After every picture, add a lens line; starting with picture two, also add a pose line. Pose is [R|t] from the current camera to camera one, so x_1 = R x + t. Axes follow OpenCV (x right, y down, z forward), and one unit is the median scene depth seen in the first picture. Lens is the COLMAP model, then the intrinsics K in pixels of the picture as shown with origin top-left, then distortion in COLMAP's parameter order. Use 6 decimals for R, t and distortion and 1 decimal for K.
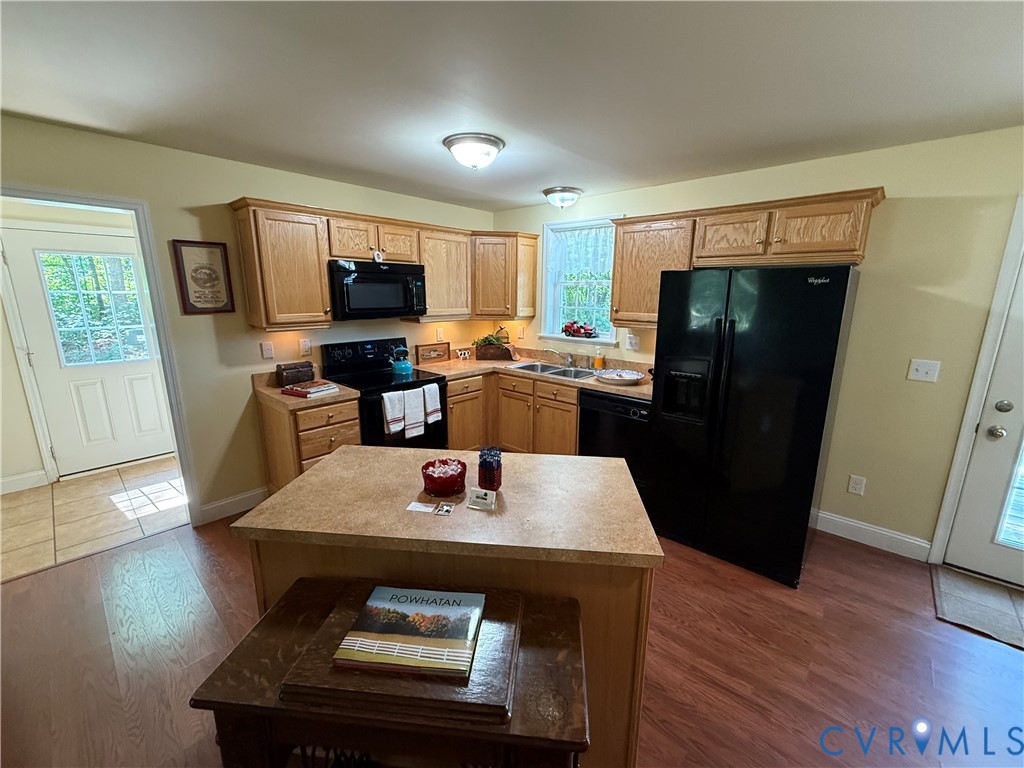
lens RADIAL K [[416.0, 0, 513.0], [0, 416.0, 383.3], [0, 0, 1]] dist [-0.003230, 0.000679]
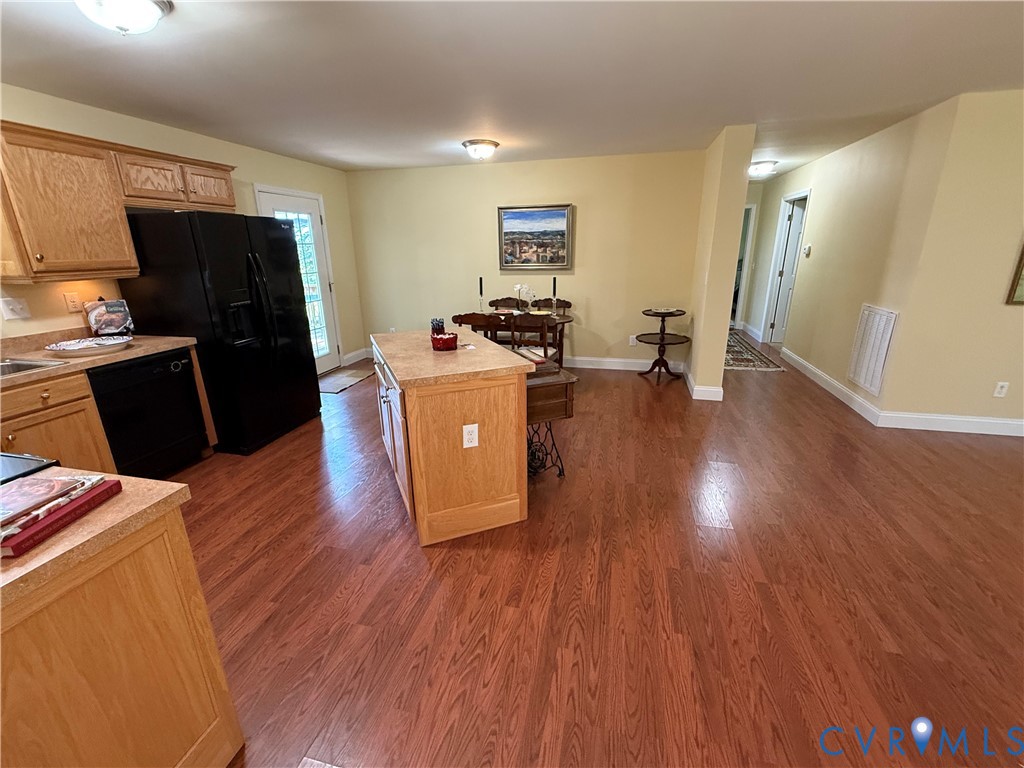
lens RADIAL K [[443.1, 0, 509.6], [0, 443.1, 385.1], [0, 0, 1]] dist [0.000503, 0.000111]
pose [[-0.467157, -0.263635, 0.843955, -0.856579], [0.203163, 0.896967, 0.392652, -0.121711], [-0.860517, 0.354891, -0.365464, 0.699172]]
